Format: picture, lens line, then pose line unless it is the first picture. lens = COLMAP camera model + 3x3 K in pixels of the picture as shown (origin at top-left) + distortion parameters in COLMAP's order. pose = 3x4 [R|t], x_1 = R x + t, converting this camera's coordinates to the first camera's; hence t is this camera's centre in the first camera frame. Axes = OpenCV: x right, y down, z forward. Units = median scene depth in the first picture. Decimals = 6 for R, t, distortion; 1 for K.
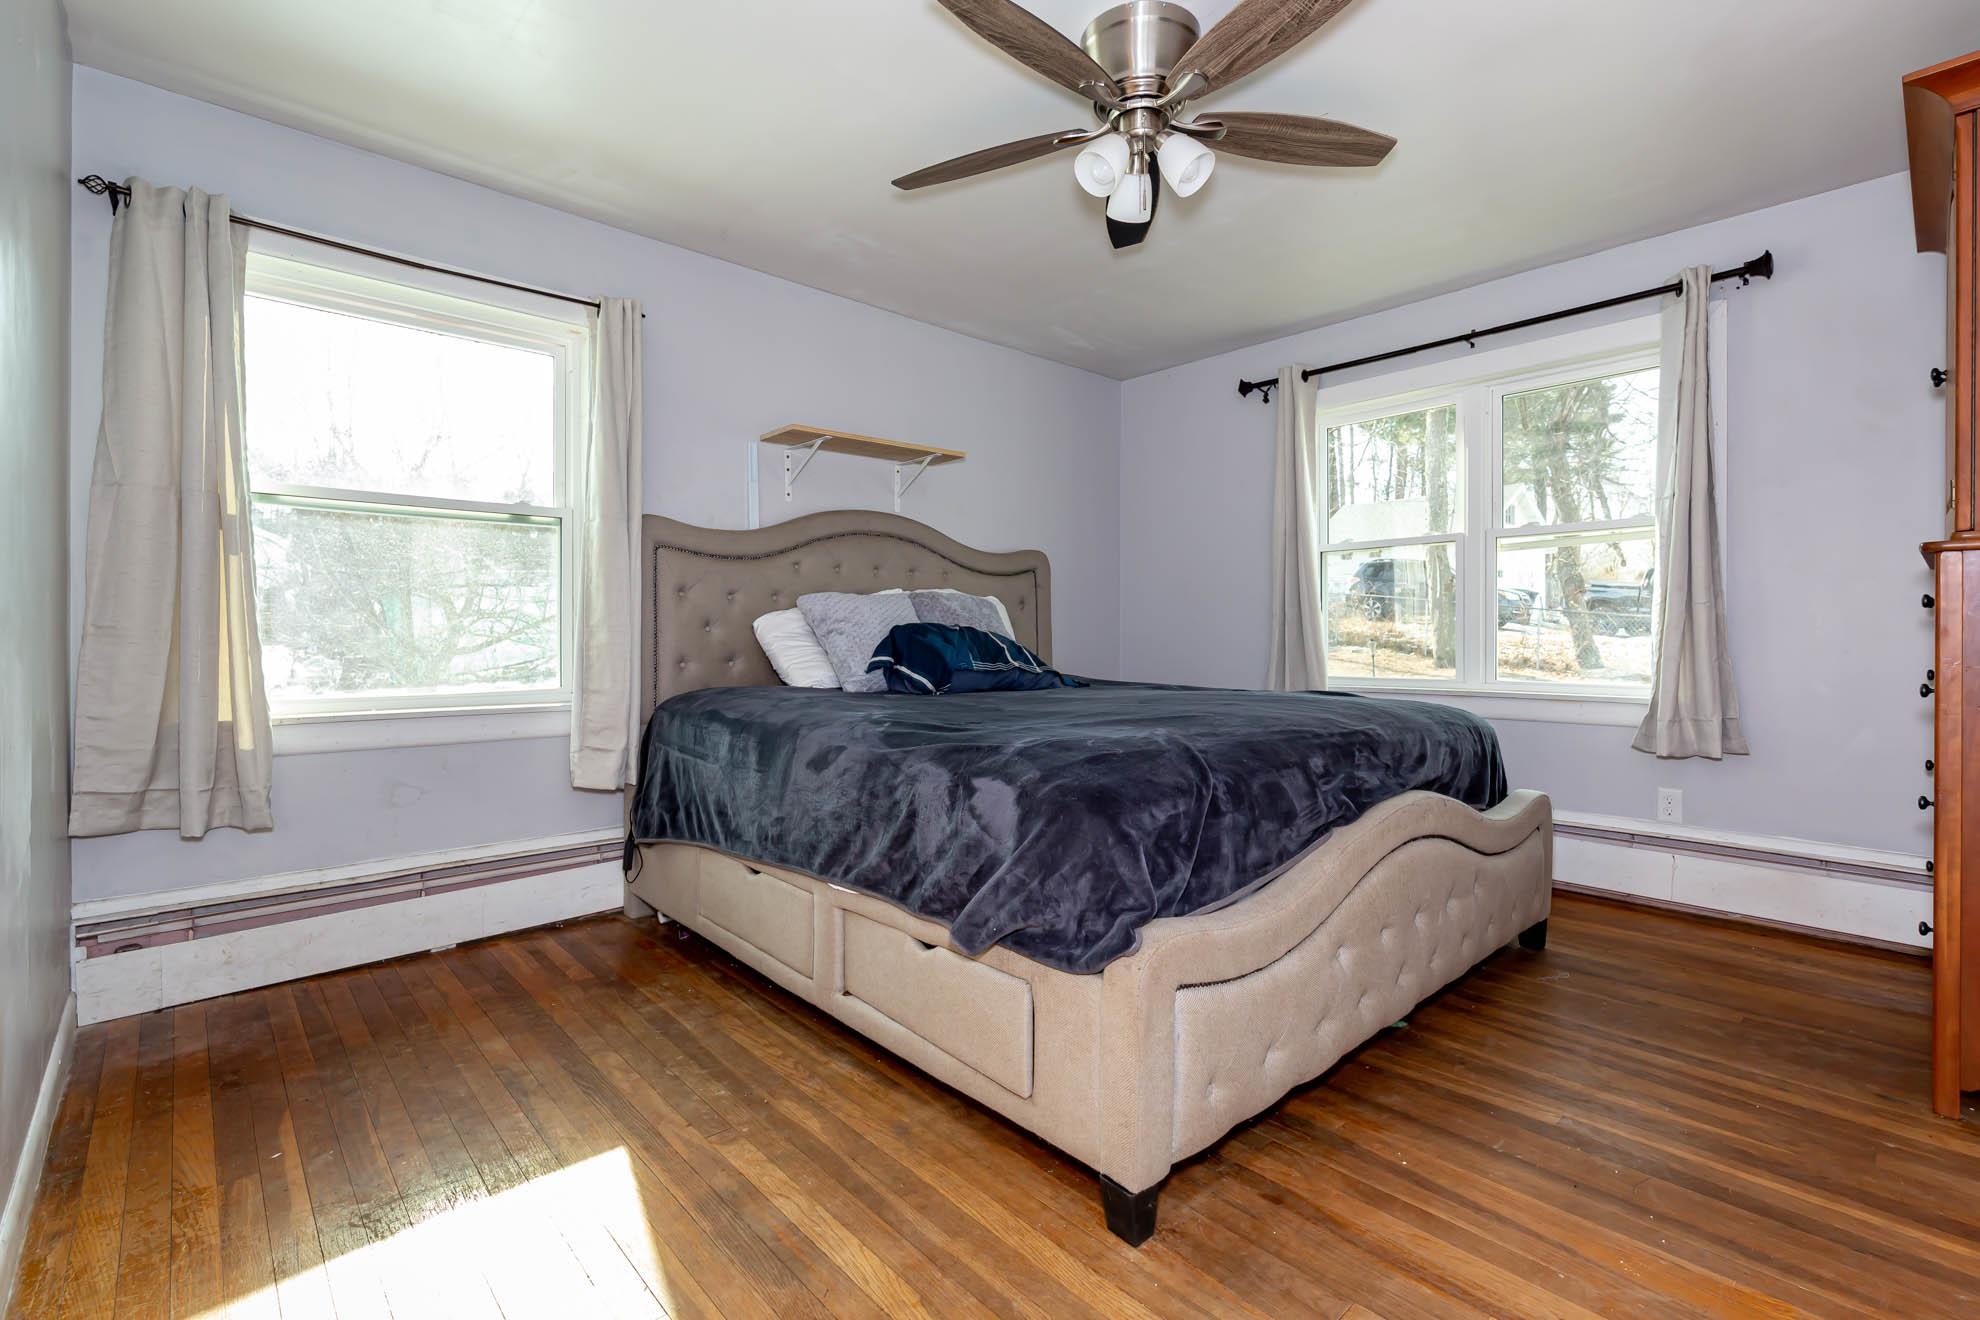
lens RADIAL K [[844.5, 0, 978.7], [0, 844.5, 641.6], [0, 0, 1]] dist [0.000938, -0.000084]
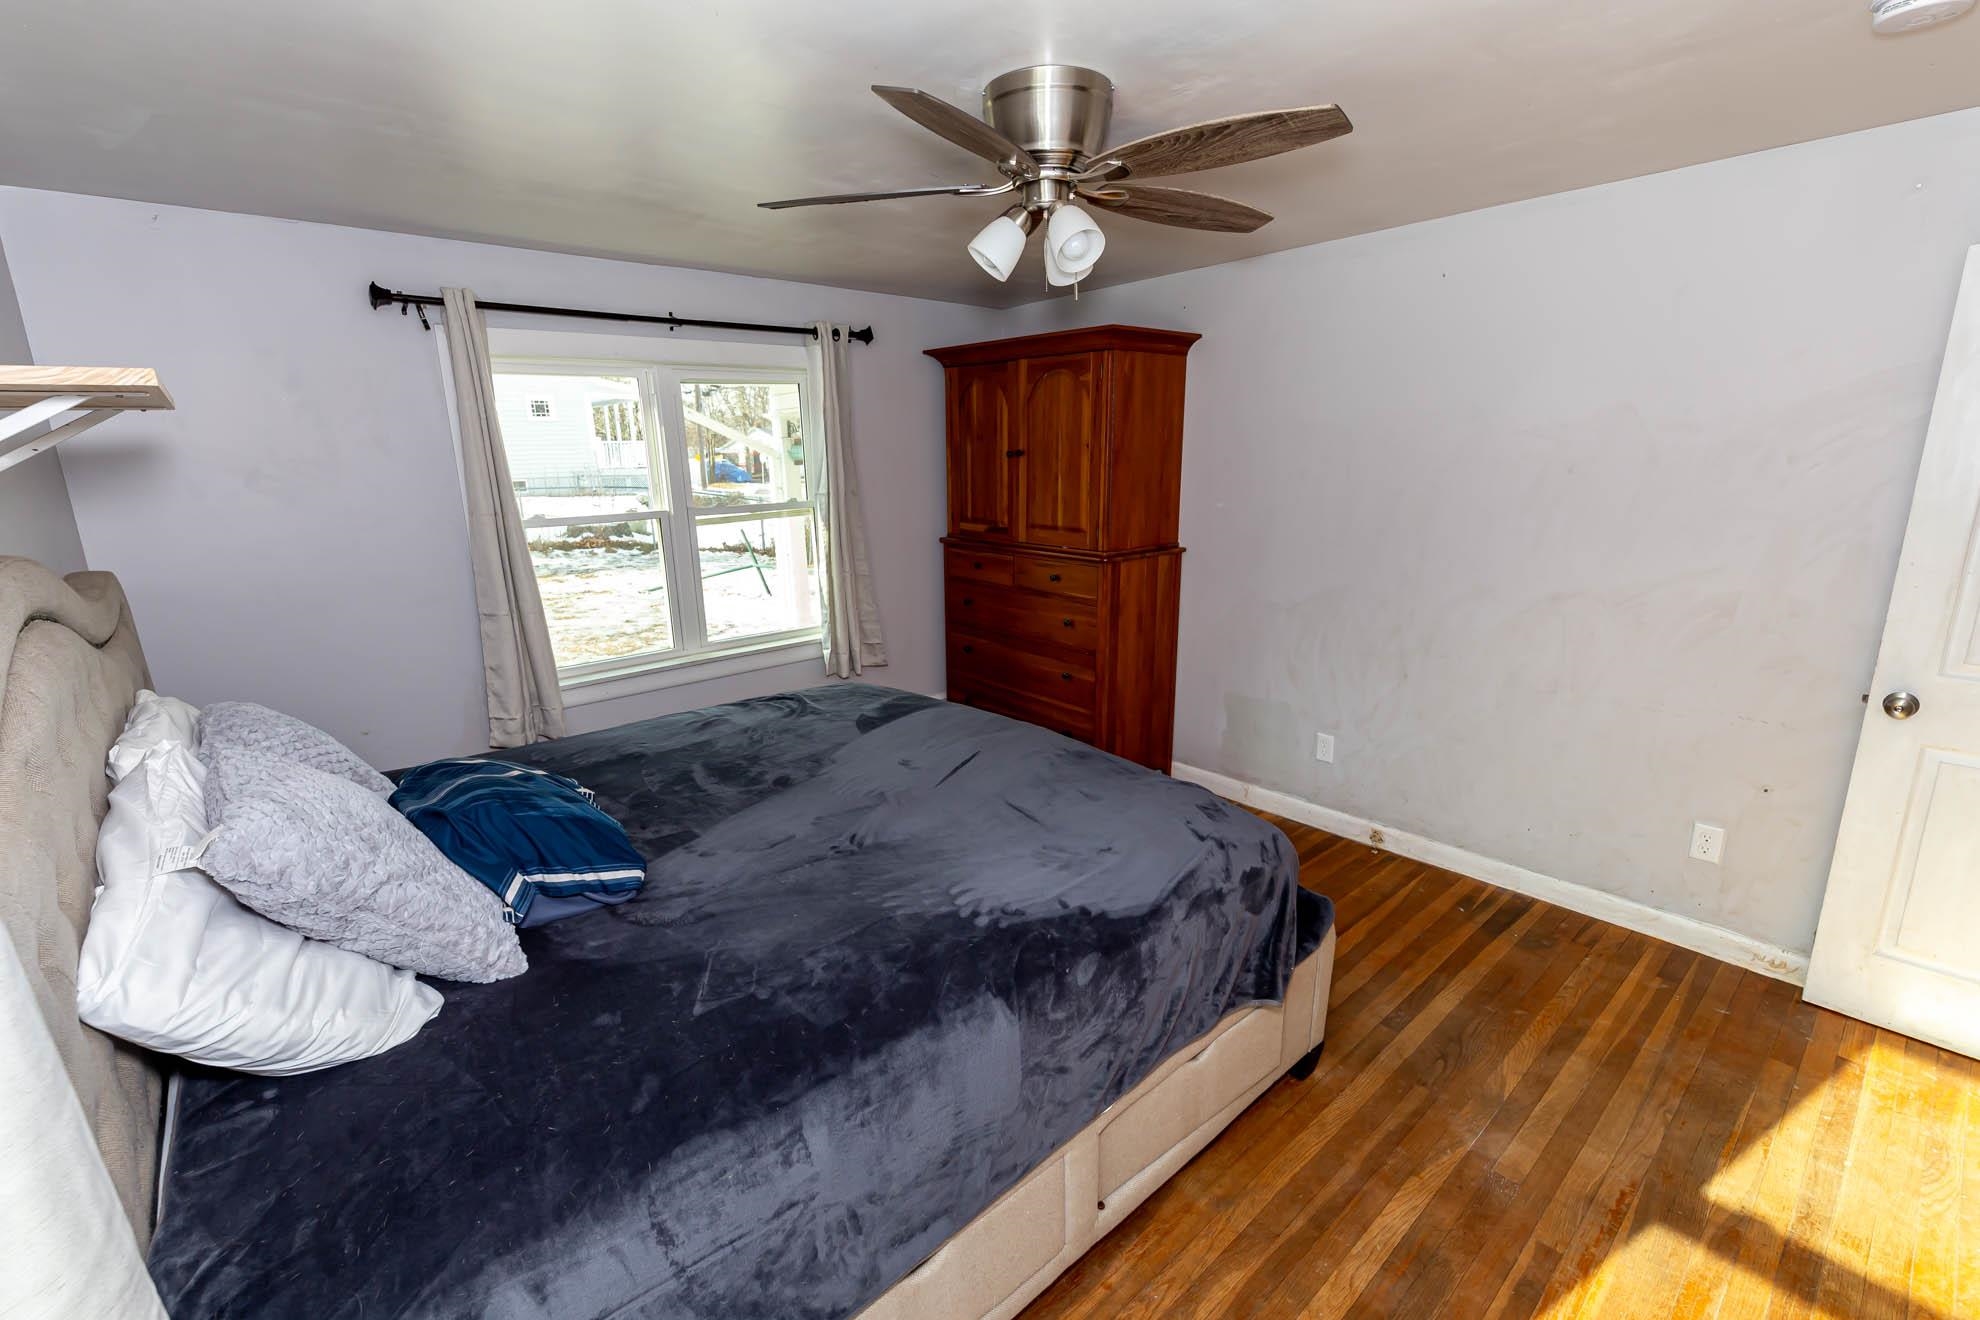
lens RADIAL K [[844.5, 0, 978.7], [0, 844.5, 641.6], [0, 0, 1]] dist [0.000938, -0.000084]
pose [[0.049328, -0.222492, 0.973686, -0.601593], [0.040783, 0.974508, 0.220614, -0.237078], [-0.997950, 0.028828, 0.057145, 0.721186]]
